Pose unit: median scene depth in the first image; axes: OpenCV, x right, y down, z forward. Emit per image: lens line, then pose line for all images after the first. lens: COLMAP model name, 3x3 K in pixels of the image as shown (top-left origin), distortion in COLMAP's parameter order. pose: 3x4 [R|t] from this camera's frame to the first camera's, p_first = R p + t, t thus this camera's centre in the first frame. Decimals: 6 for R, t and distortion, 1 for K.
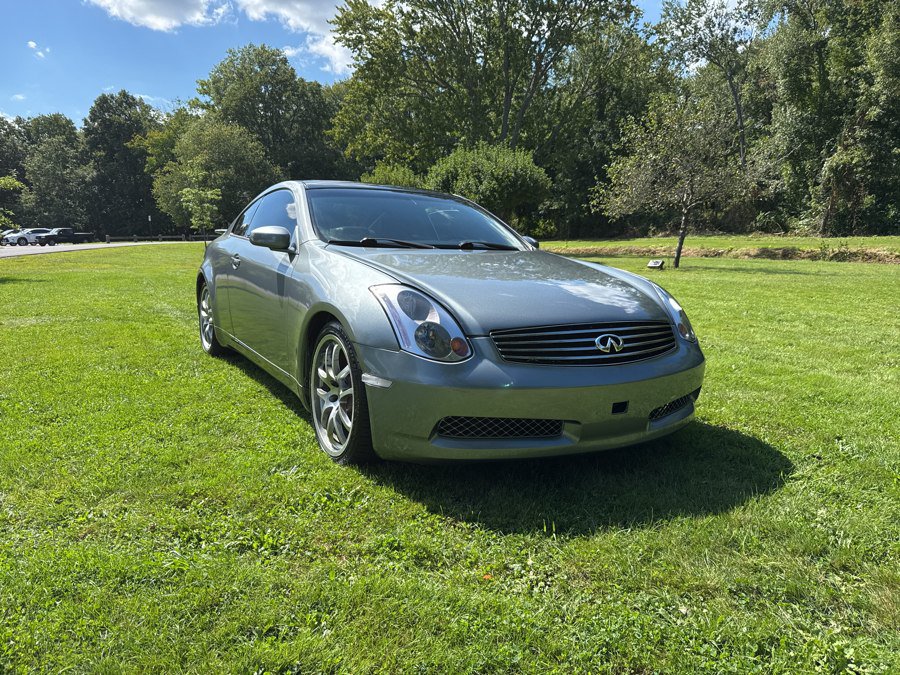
lens RADIAL K [[638.4, 0, 444.5], [0, 638.4, 334.7], [0, 0, 1]] dist [0.014198, -0.024229]
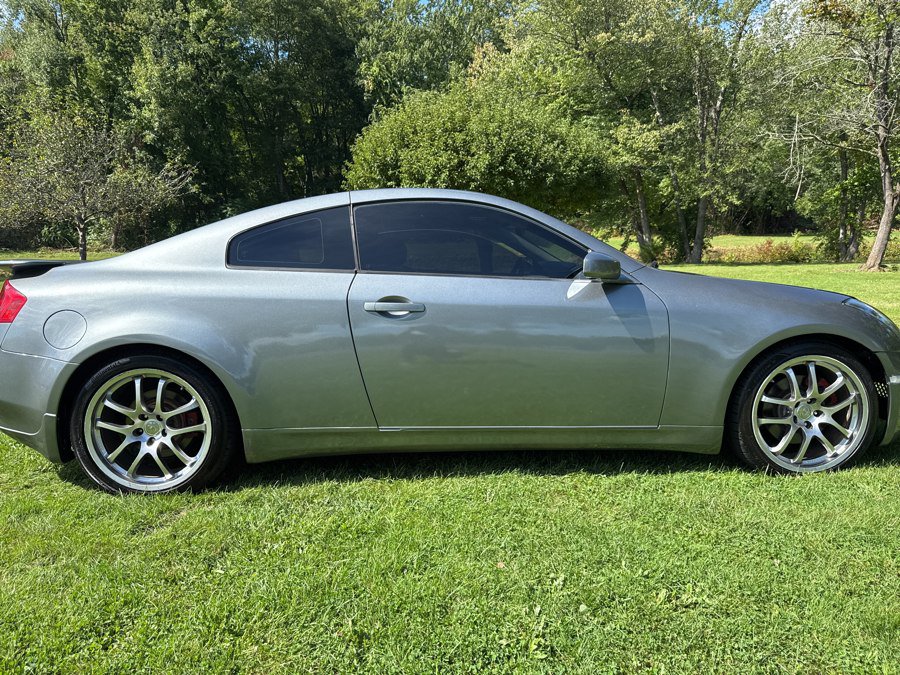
lens RADIAL K [[637.0, 0, 448.5], [0, 637.0, 335.6], [0, 0, 1]] dist [0.022372, -0.036822]
pose [[0.463834, -0.132411, 0.875971, -0.136831], [0.151346, 0.986076, 0.068915, -0.019200], [-0.872899, 0.100610, 0.477415, 0.112049]]
